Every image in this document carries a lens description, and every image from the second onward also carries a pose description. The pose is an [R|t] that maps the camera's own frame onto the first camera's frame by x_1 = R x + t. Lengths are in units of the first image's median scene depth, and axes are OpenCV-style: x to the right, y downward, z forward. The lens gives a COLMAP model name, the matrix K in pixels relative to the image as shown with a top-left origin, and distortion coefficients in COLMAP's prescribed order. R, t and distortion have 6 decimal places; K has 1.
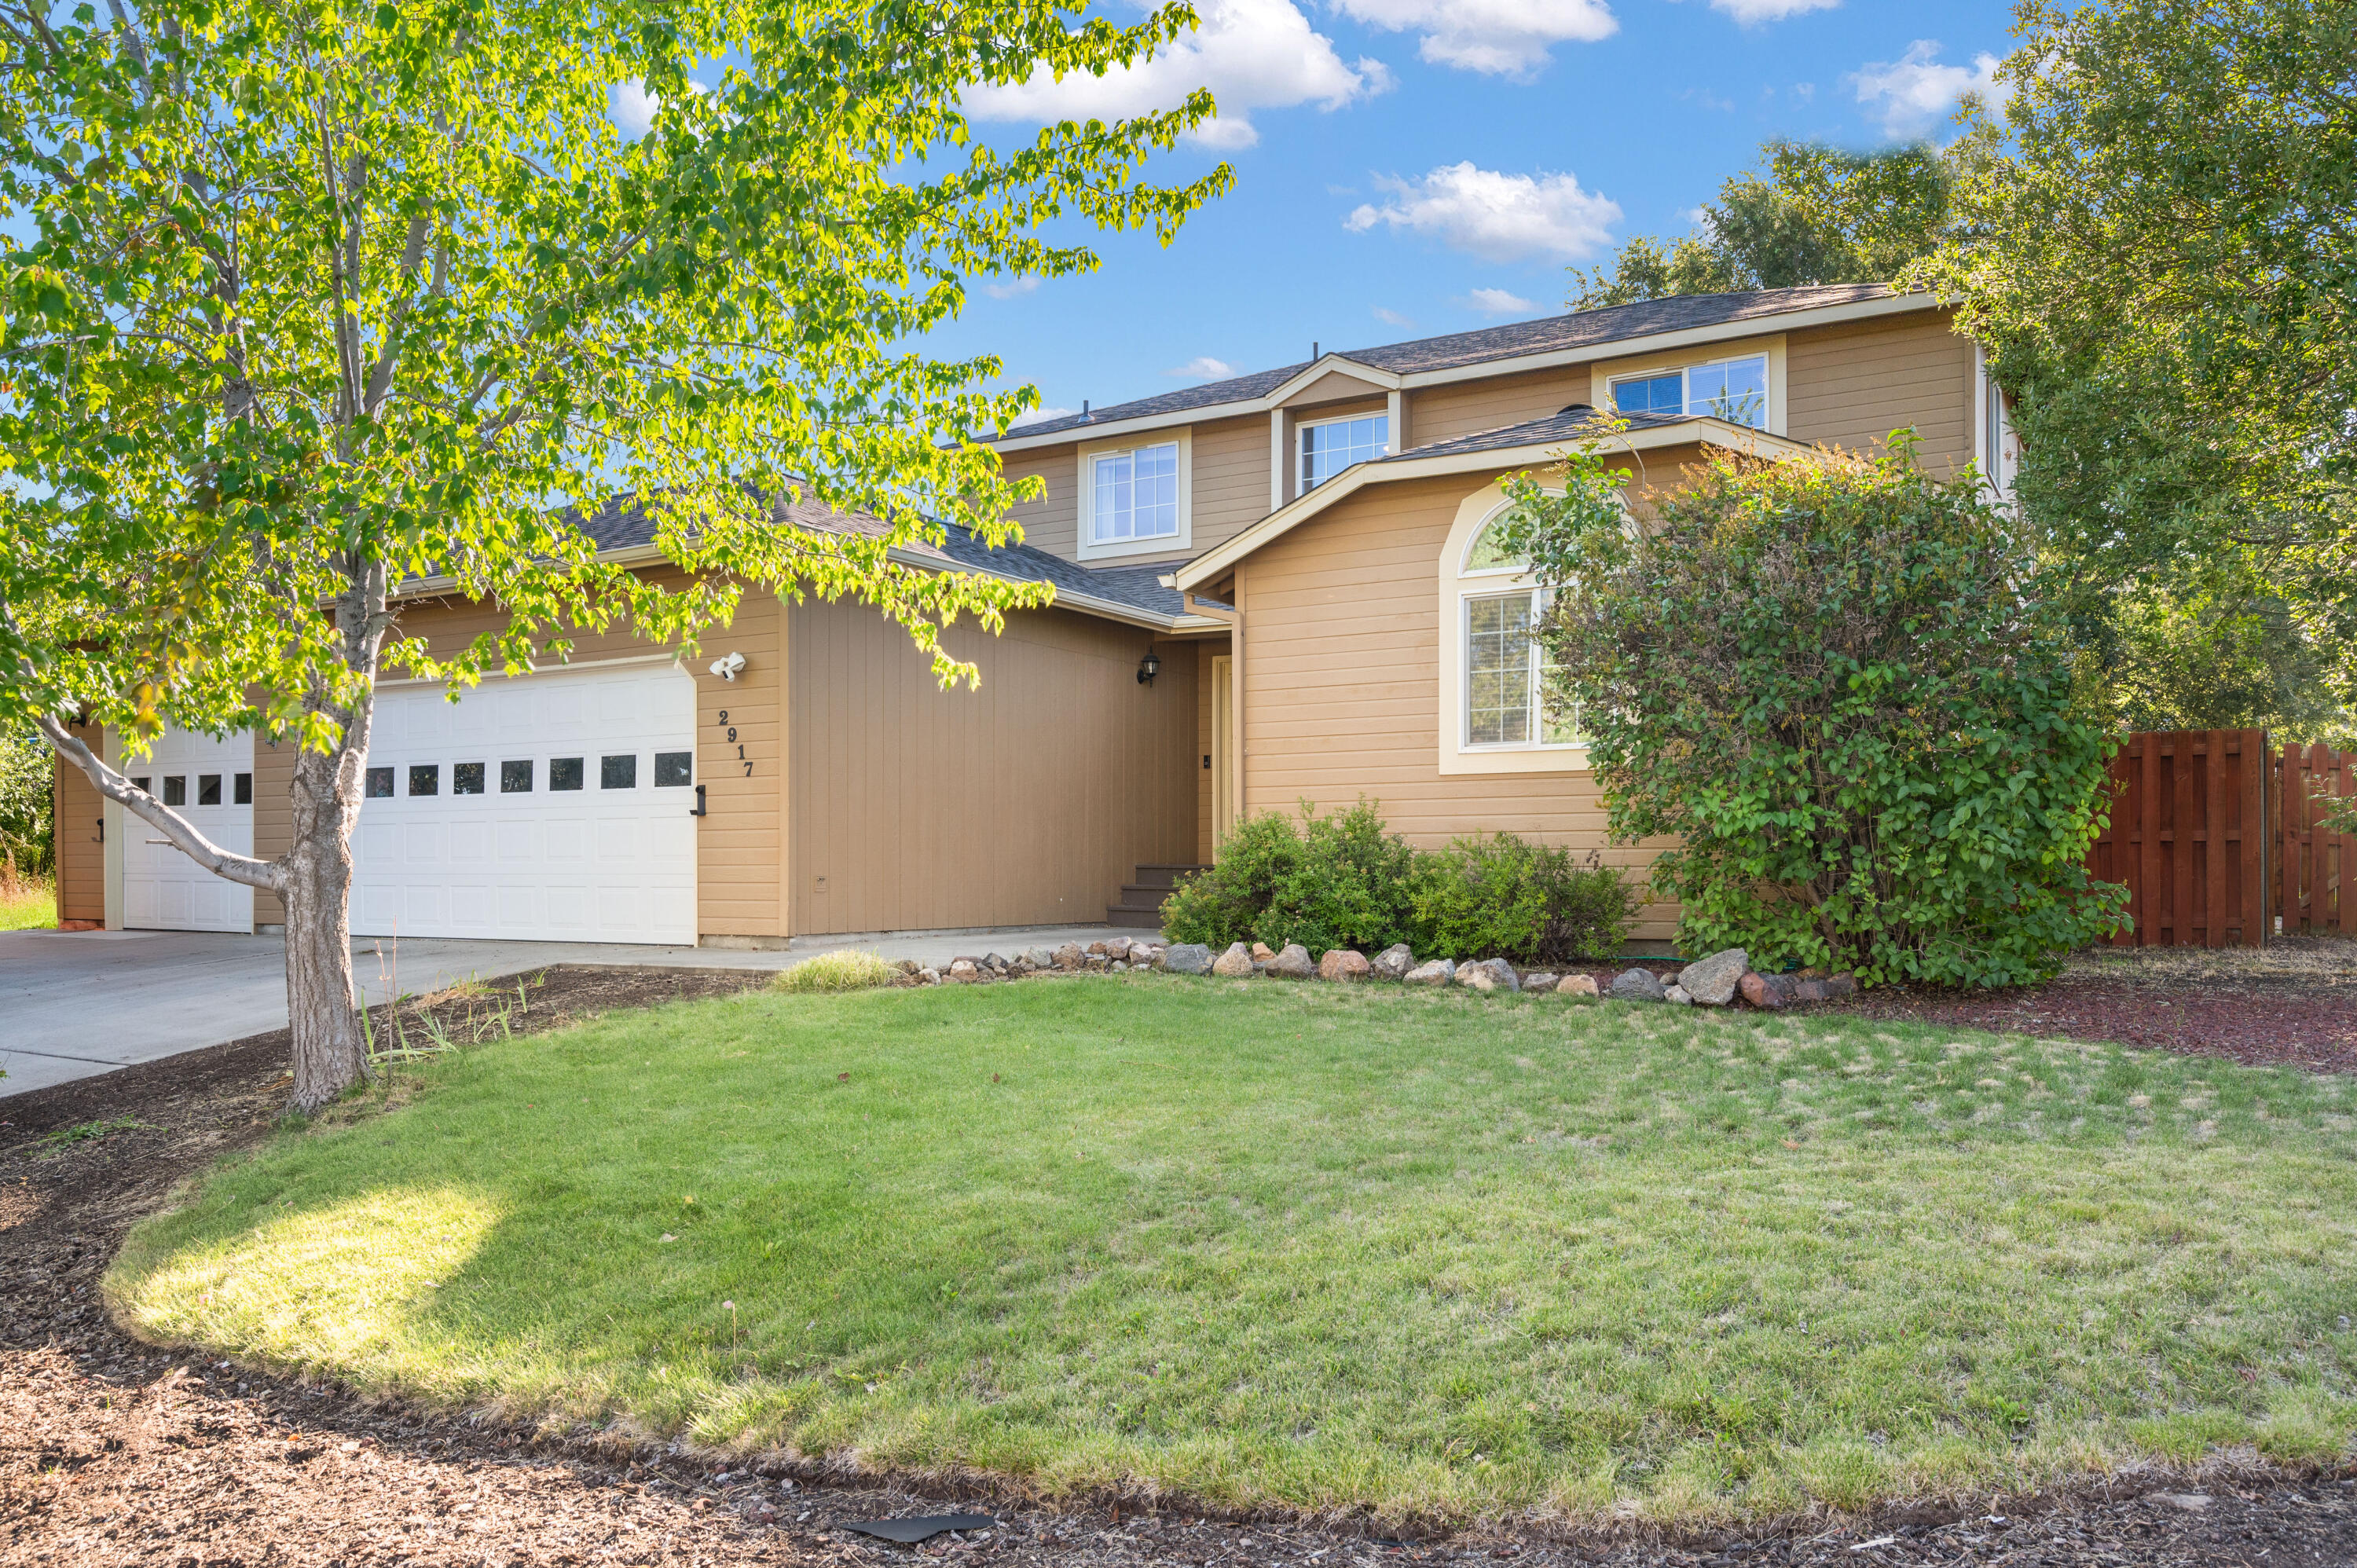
lens RADIAL K [[1729.3, 0, 1168.6], [0, 1729.3, 809.1], [0, 0, 1]] dist [-0.007122, 0.001321]
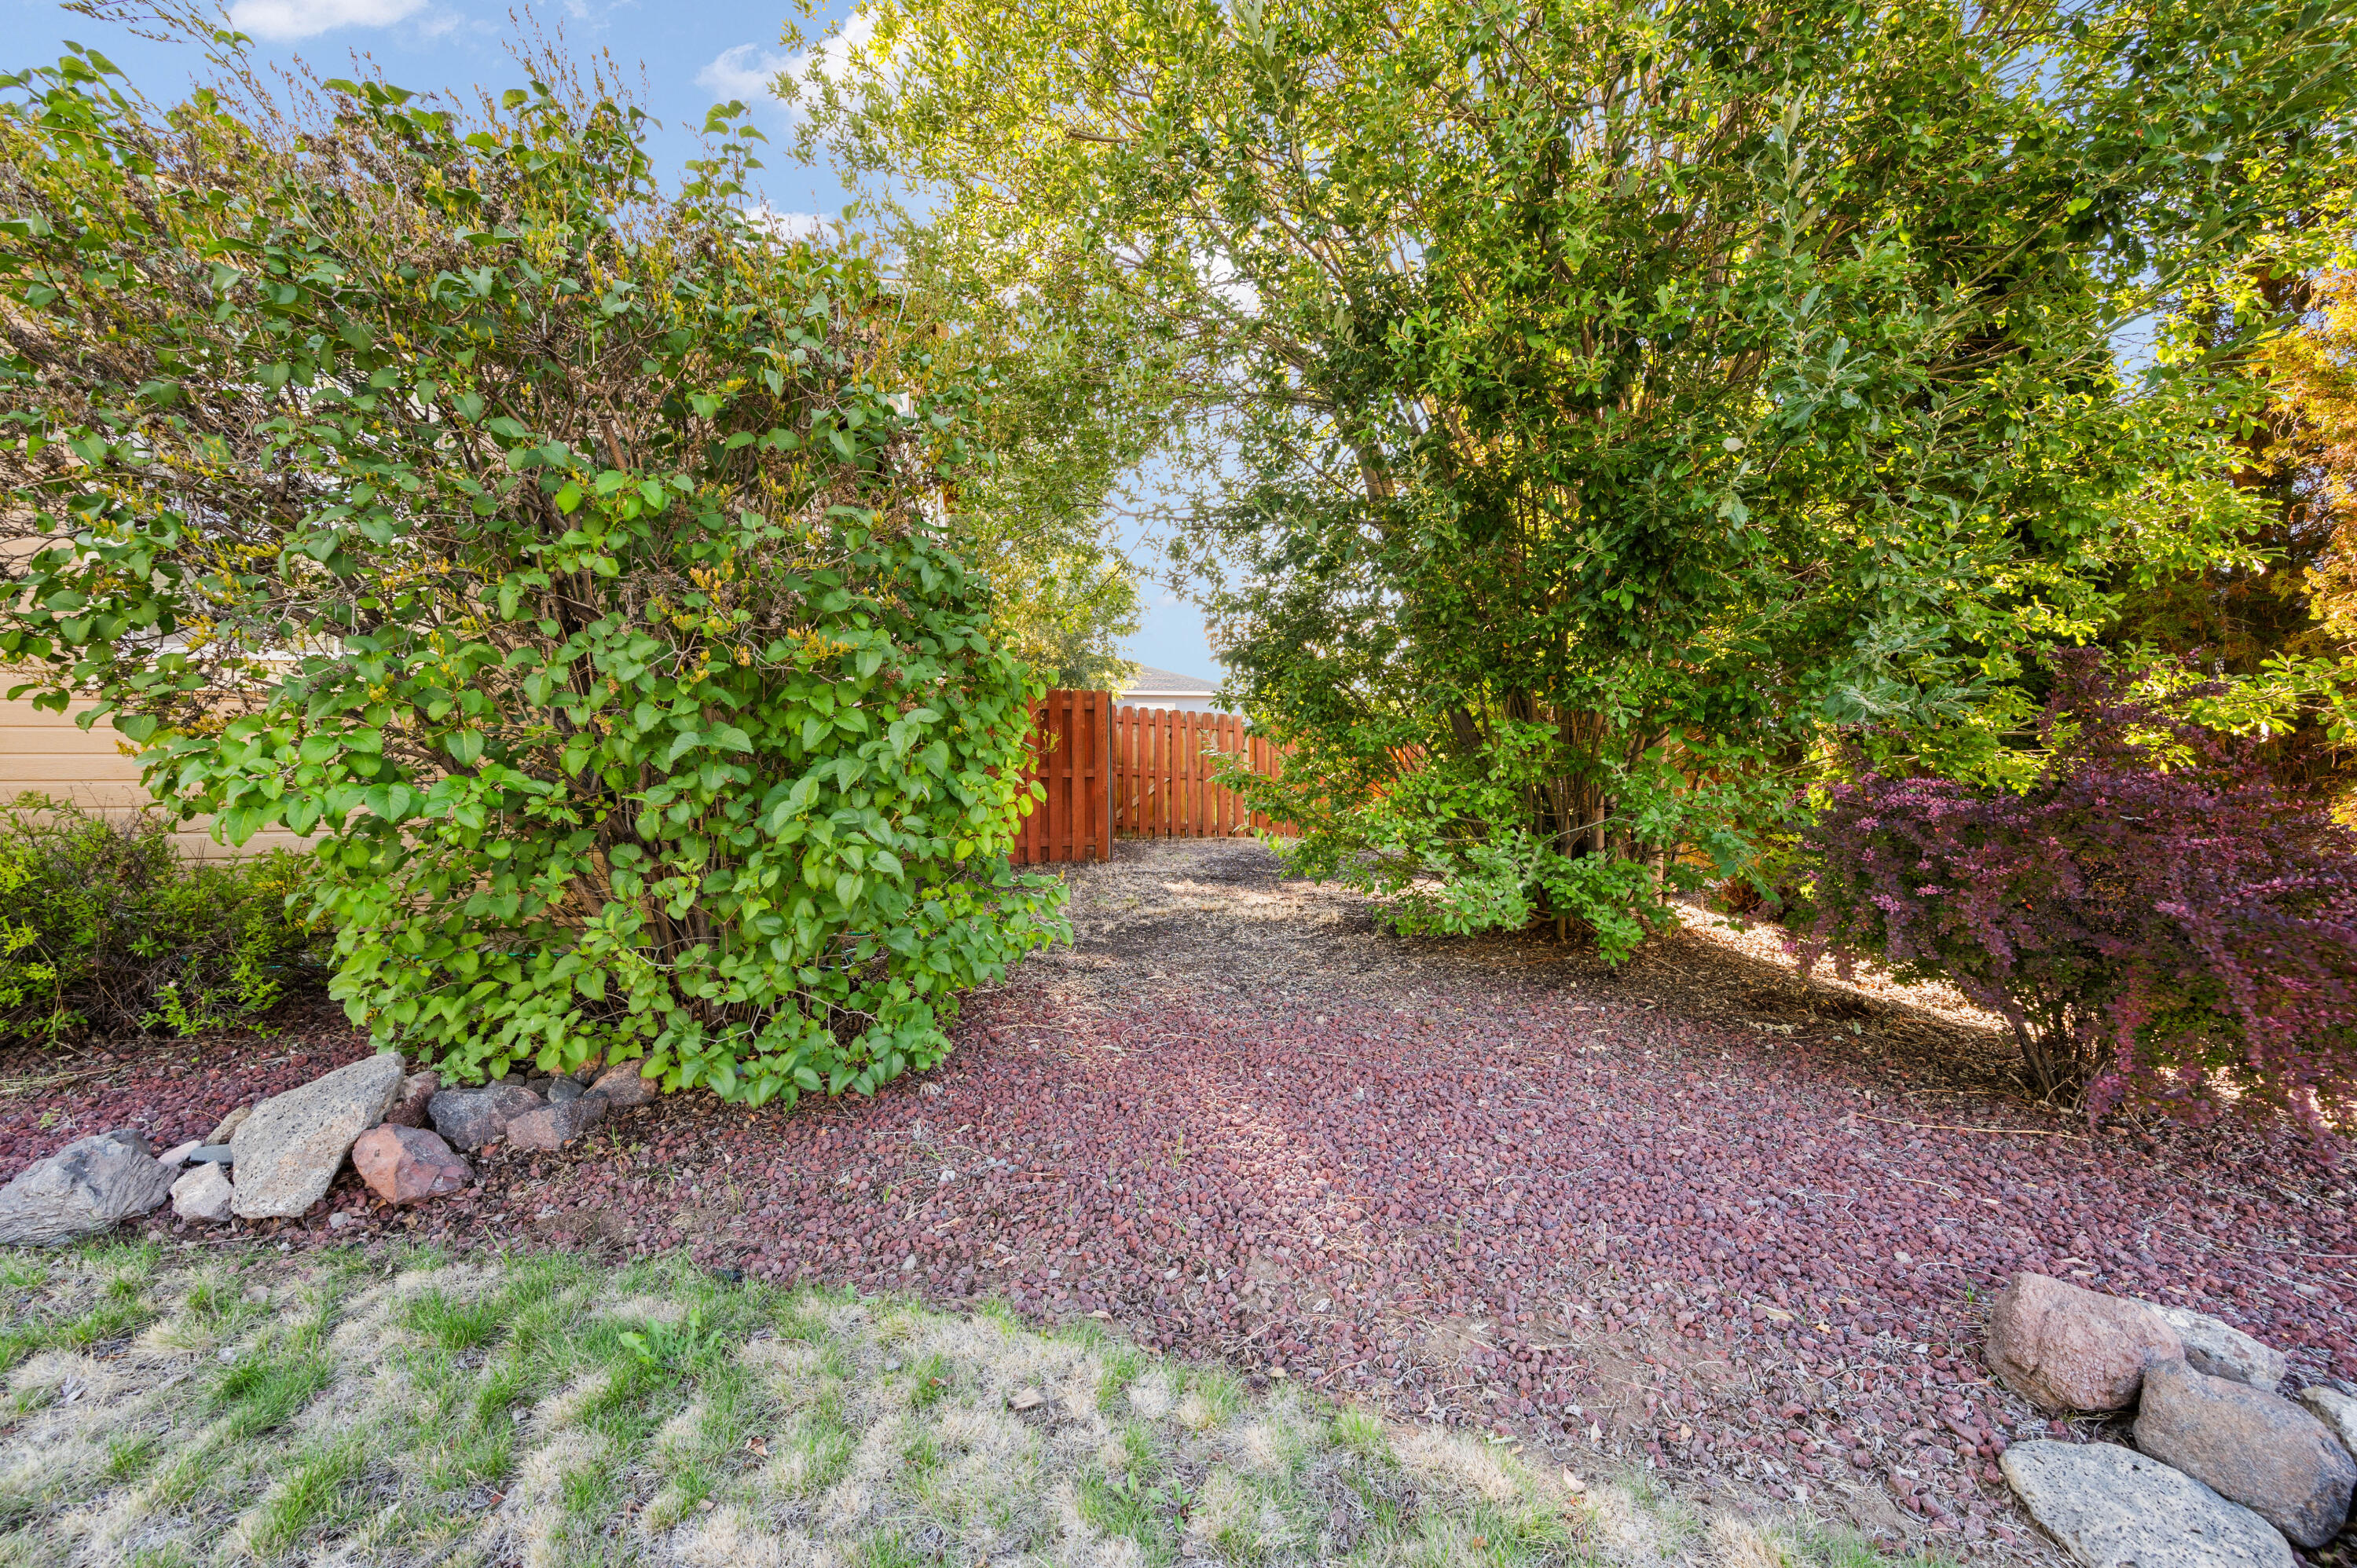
lens RADIAL K [[942.4, 0, 1179.6], [0, 942.4, 786.0], [0, 0, 1]] dist [-0.001047, -0.000211]
pose [[0.765015, -0.017896, 0.643764, 0.357154], [-0.006986, 0.999324, 0.036081, -0.008697], [-0.643975, -0.032100, 0.764373, 0.703500]]
